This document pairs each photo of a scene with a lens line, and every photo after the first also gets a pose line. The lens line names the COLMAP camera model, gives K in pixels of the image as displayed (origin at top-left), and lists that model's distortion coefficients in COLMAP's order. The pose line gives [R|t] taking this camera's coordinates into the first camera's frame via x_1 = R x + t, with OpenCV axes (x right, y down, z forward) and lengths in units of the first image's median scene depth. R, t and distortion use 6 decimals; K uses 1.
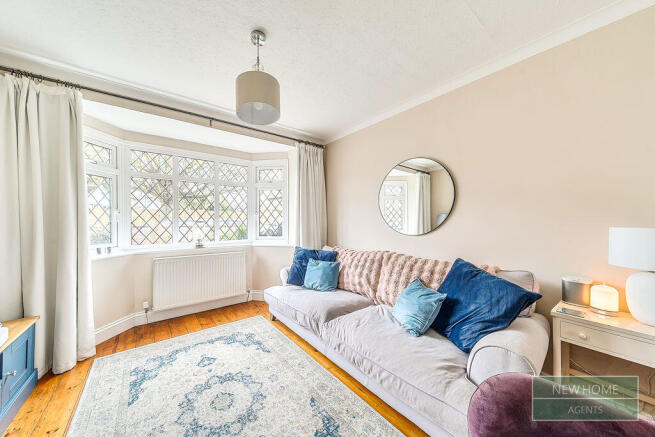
lens RADIAL K [[220.8, 0, 302.1], [0, 220.8, 216.5], [0, 0, 1]] dist [-0.000505, -0.000124]
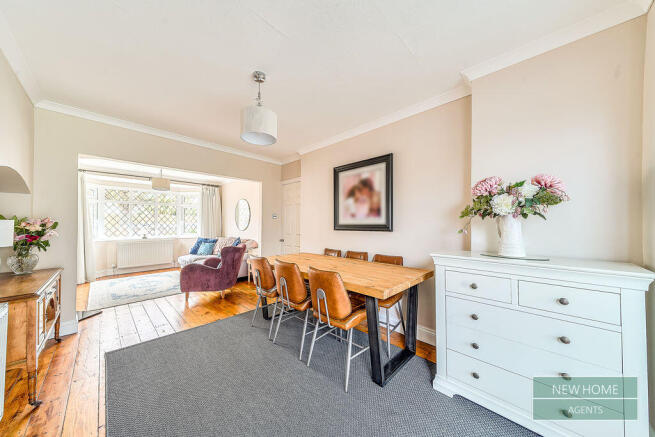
lens RADIAL K [[220.8, 0, 329.6], [0, 220.8, 220.9], [0, 0, 1]] dist [-0.000505, -0.000124]
pose [[0.981227, 0.001016, 0.192854, 0.746157], [0.000140, 0.999982, -0.005985, -0.001955], [-0.192857, 0.005899, 0.981209, -1.202870]]
